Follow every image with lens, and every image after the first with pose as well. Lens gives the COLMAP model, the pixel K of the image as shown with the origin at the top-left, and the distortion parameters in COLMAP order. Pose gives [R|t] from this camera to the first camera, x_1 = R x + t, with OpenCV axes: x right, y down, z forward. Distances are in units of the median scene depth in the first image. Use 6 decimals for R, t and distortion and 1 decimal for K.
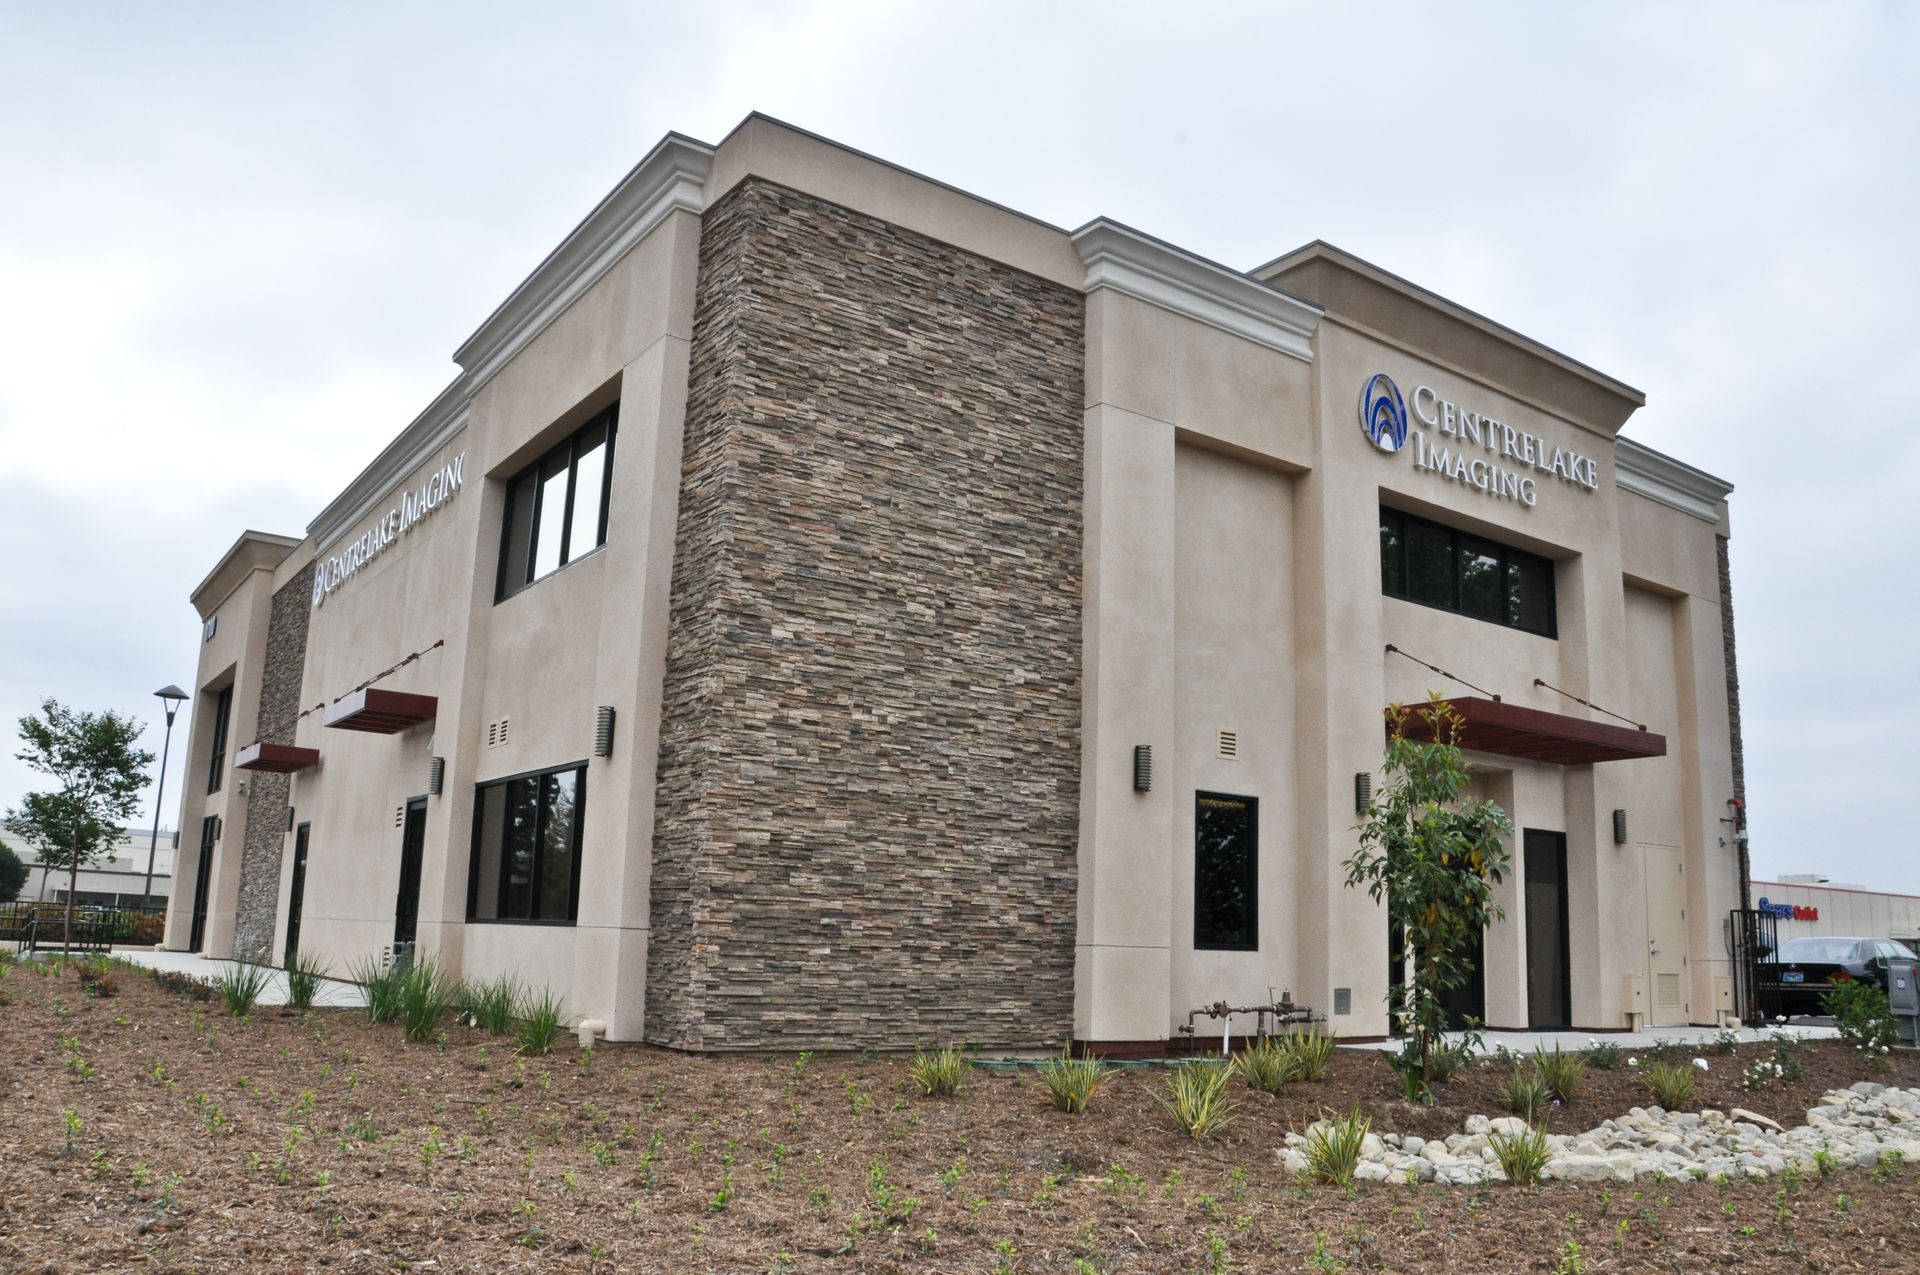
lens RADIAL K [[1485.8, 0, 960.0], [0, 1485.8, 637.5], [0, 0, 1]] dist [-0.167100, 0.122641]
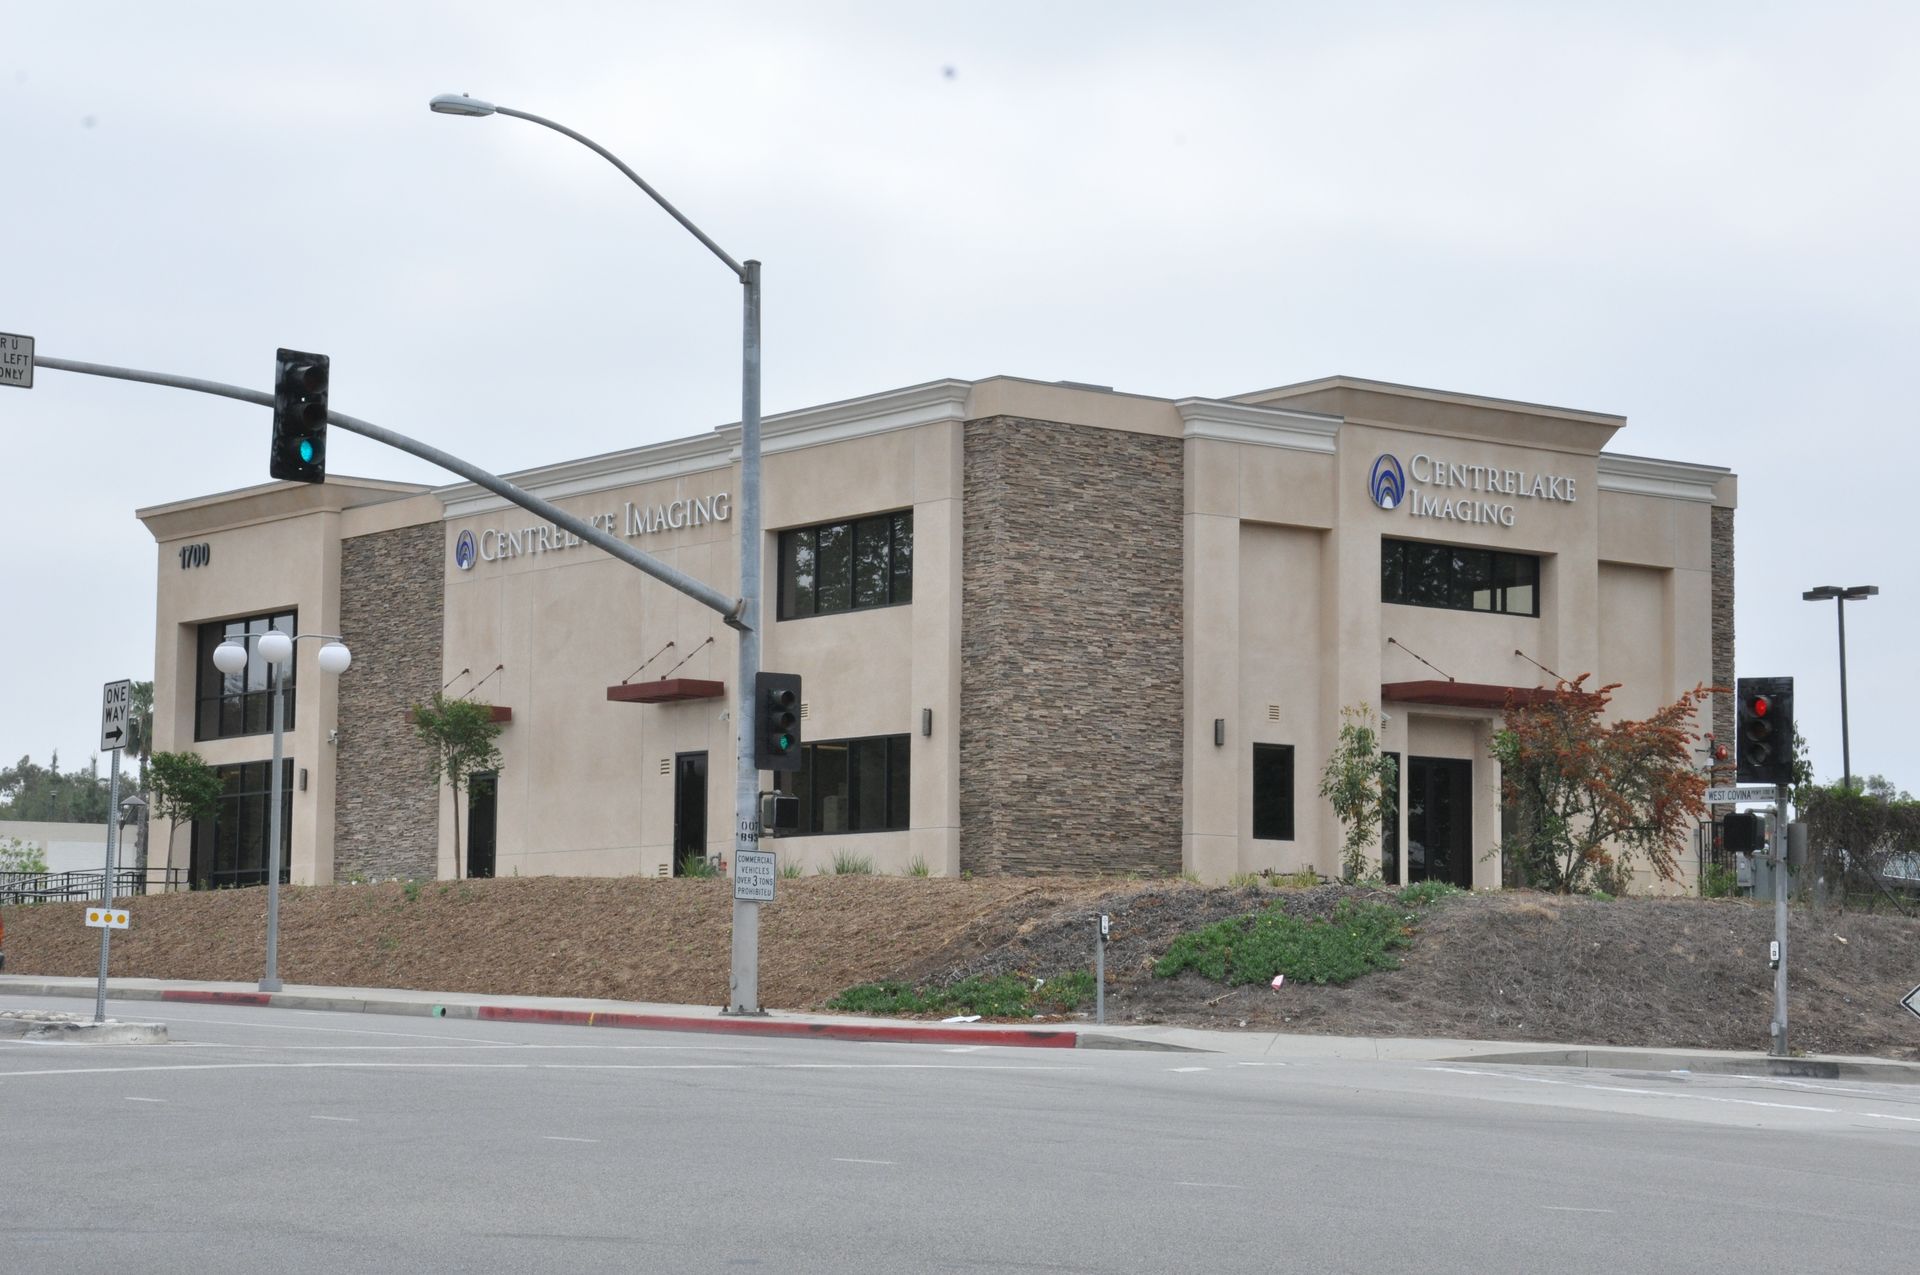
lens RADIAL K [[3635.2, 0, 960.0], [0, 3635.2, 637.5], [0, 0, 1]] dist [0.325691, 0.009338]
pose [[0.999094, -0.018634, 0.038259, -0.343593], [0.014347, 0.993890, 0.109440, -0.496513], [-0.040065, -0.108792, 0.993257, -3.231966]]
